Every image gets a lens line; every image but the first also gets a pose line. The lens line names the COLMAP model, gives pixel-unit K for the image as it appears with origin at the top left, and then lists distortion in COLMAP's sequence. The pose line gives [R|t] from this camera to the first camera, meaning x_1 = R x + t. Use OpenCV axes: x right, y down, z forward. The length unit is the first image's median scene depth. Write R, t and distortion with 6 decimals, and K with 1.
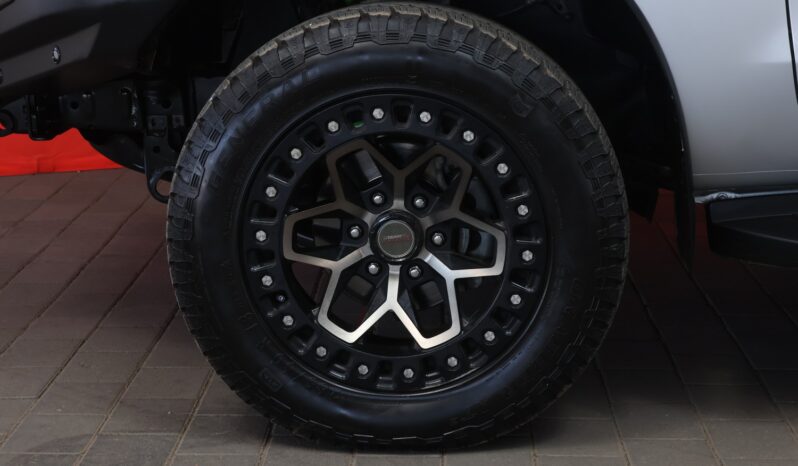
lens RADIAL K [[1735.6, 0, 402.6], [0, 1735.6, 239.0], [0, 0, 1]] dist [-0.065154, 0.000000]
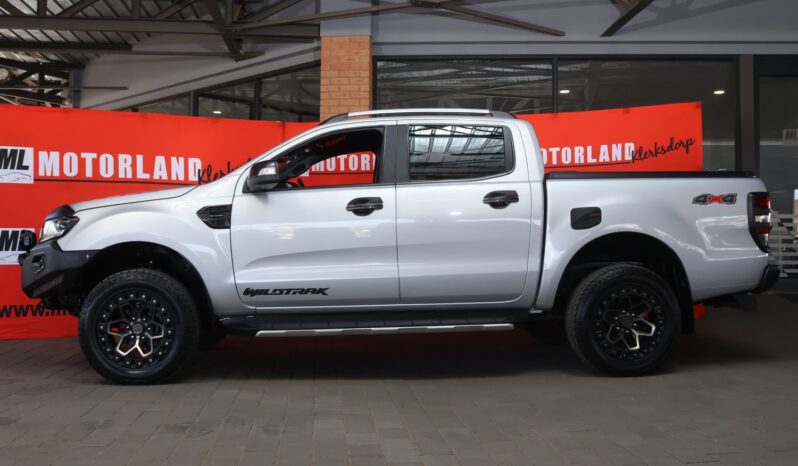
lens RADIAL K [[902.5, 0, 393.3], [0, 902.5, 225.9], [0, 0, 1]] dist [-0.051817, 0.000000]
pose [[0.996801, 0.006754, 0.079642, 0.405050], [0.010211, 0.977498, -0.210697, 0.204582], [-0.079273, 0.210836, 0.974302, -1.051592]]
